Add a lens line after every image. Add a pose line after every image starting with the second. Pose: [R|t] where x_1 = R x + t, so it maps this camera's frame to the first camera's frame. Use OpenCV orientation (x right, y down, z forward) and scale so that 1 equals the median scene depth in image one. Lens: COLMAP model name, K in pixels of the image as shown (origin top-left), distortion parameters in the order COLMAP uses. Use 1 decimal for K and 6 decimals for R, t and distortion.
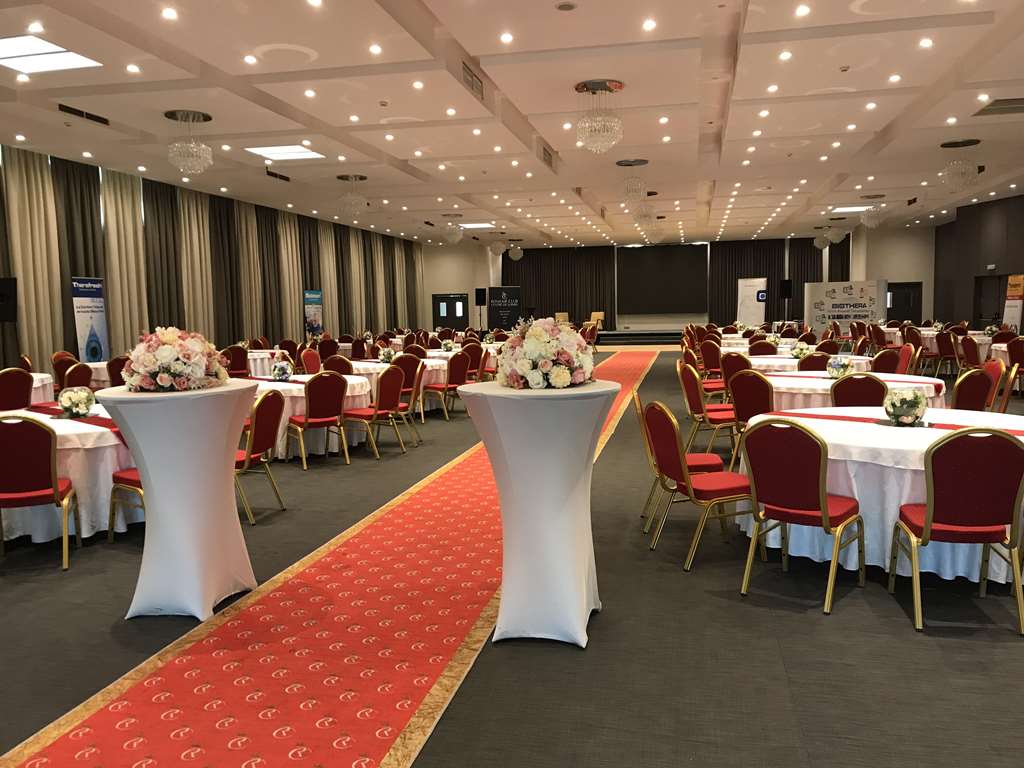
lens RADIAL K [[824.5, 0, 512.0], [0, 824.5, 384.0], [0, 0, 1]] dist [-0.000337, 0.000084]
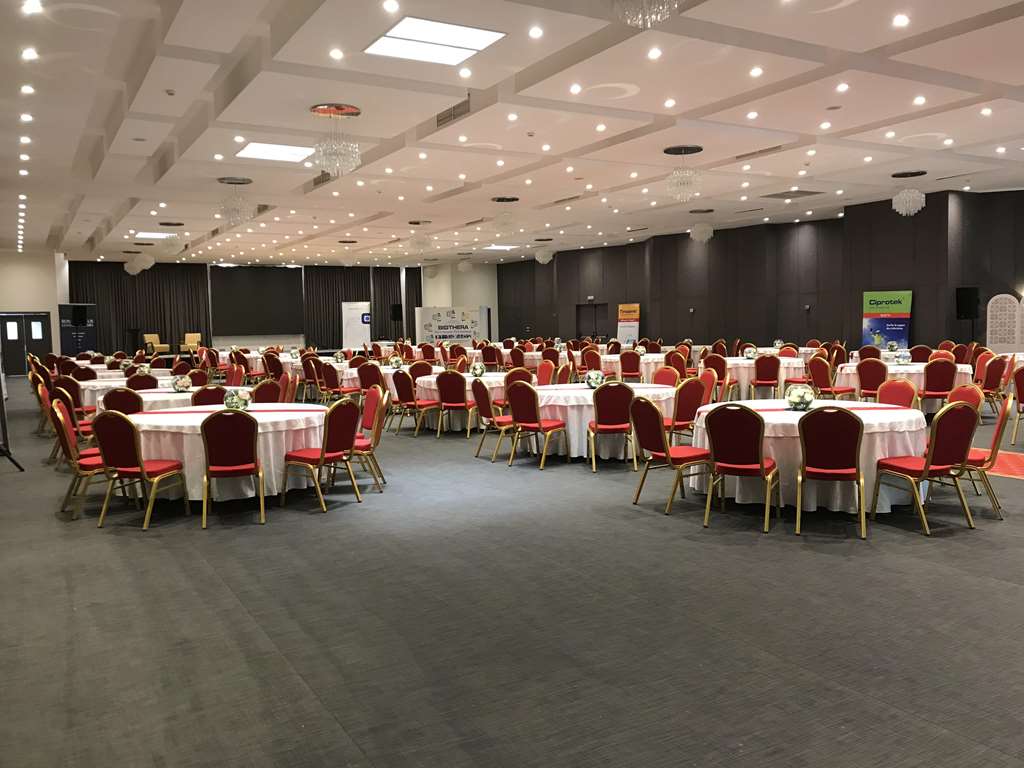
lens RADIAL K [[824.5, 0, 512.0], [0, 824.5, 384.0], [0, 0, 1]] dist [-0.000337, 0.000084]
pose [[0.738227, -0.042486, 0.673213, -0.299798], [0.063259, 0.997977, -0.006386, -0.001245], [-0.671580, 0.047301, 0.739421, 0.072935]]
